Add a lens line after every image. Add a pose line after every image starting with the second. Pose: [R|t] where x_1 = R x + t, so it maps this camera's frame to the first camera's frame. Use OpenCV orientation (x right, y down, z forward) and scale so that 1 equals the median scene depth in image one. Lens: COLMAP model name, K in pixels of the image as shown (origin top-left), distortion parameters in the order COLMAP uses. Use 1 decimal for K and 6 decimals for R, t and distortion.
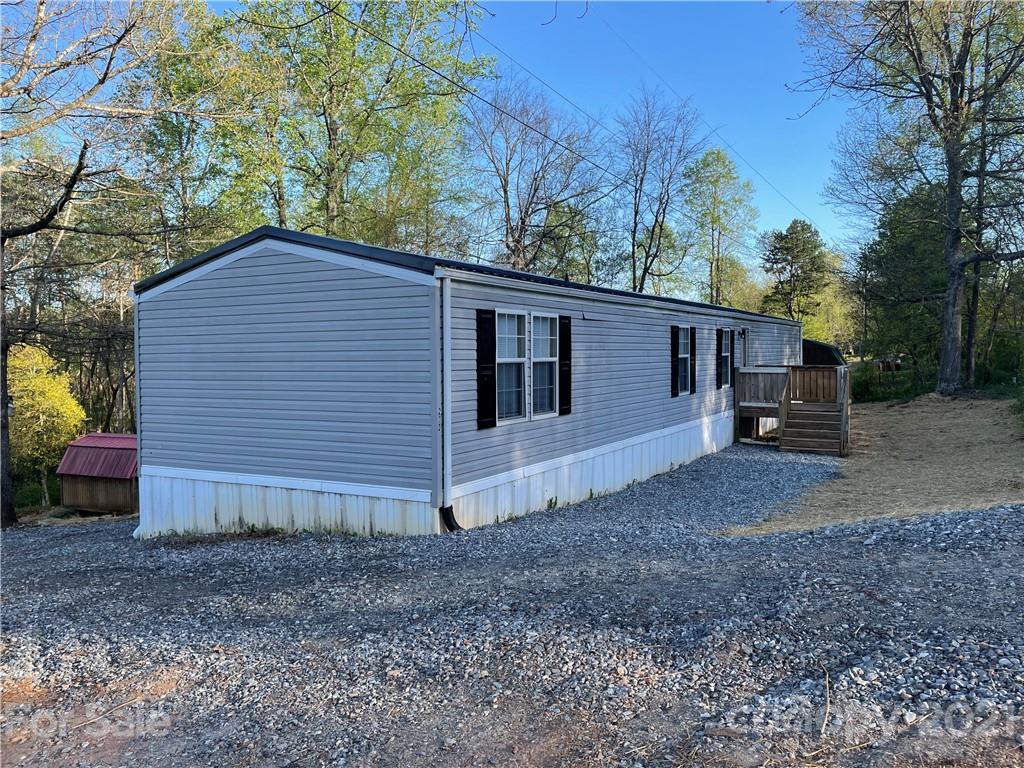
lens RADIAL K [[767.3, 0, 517.4], [0, 767.3, 369.5], [0, 0, 1]] dist [0.081464, -0.108195]
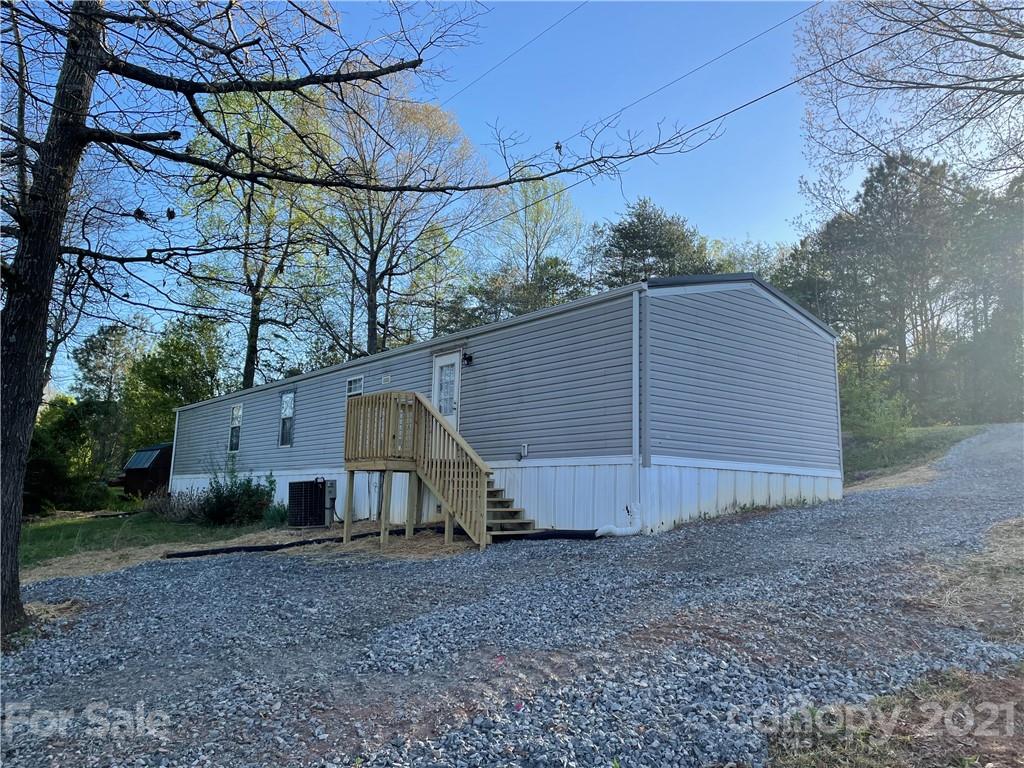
lens RADIAL K [[767.4, 0, 524.3], [0, 767.4, 371.0], [0, 0, 1]] dist [0.082226, -0.109222]
pose [[0.385770, 0.173805, 0.906076, -1.607935], [-0.010742, 0.982875, -0.183963, 0.221679], [-0.922532, 0.061234, 0.381031, 0.848070]]
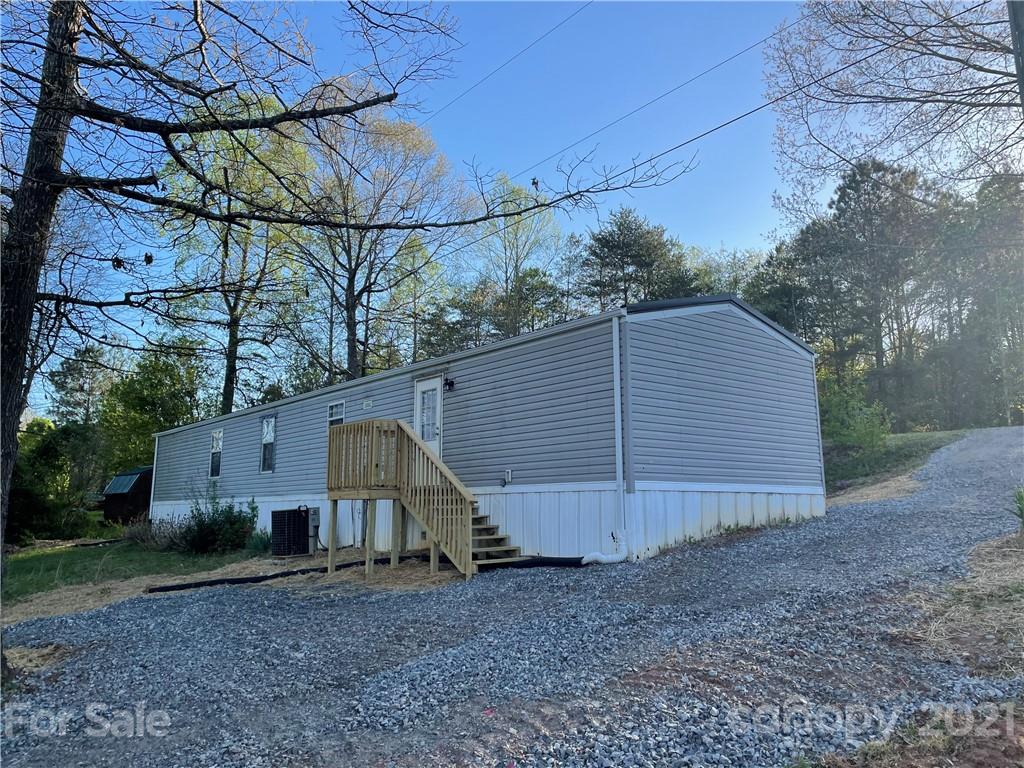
lens RADIAL K [[767.3, 0, 517.4], [0, 767.3, 369.5], [0, 0, 1]] dist [0.081464, -0.108195]
pose [[0.375740, 0.178185, 0.909434, -1.614695], [0.016466, 0.979903, -0.198795, 0.196010], [-0.926579, 0.089670, 0.365254, 0.846474]]
